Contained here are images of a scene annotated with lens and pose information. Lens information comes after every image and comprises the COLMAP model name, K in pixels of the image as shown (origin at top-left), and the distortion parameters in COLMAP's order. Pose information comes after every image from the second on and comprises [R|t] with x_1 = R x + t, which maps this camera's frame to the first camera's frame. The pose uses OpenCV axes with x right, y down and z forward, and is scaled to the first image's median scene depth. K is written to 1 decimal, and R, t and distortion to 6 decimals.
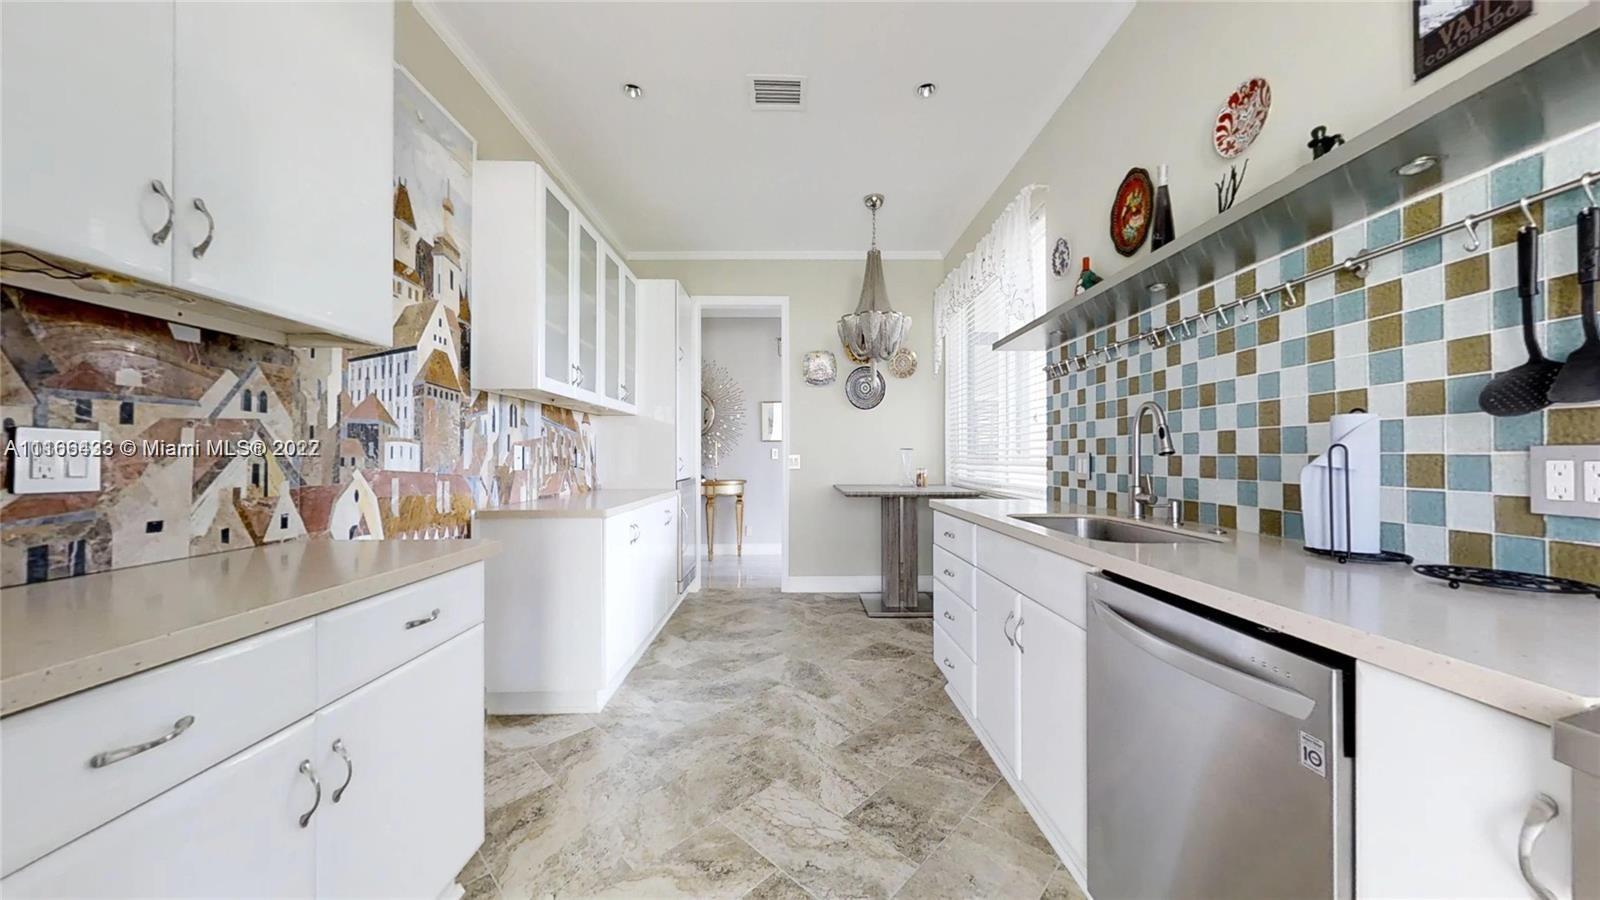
lens RADIAL K [[534.1, 0, 805.4], [0, 534.1, 453.3], [0, 0, 1]] dist [0.002840, 0.000245]
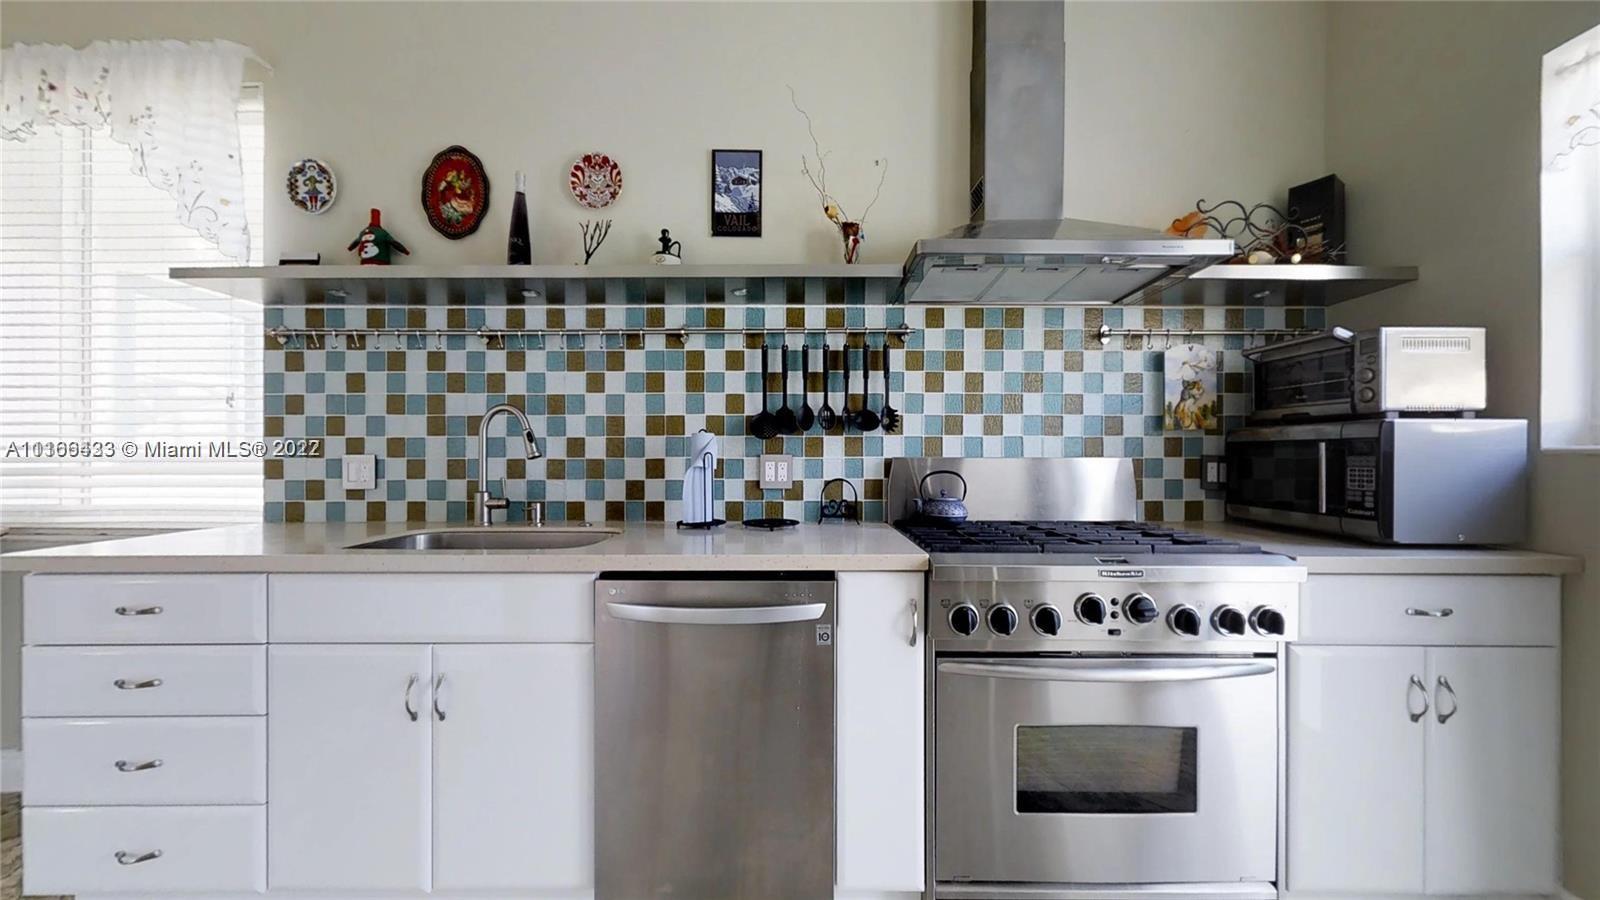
lens RADIAL K [[534.1, 0, 796.1], [0, 534.1, 449.0], [0, 0, 1]] dist [0.002840, 0.000245]
pose [[0.004959, 0.002041, 0.999986, -0.333006], [-0.007694, 0.999968, -0.002003, -0.016538], [-0.999958, -0.007684, 0.004974, 0.456353]]
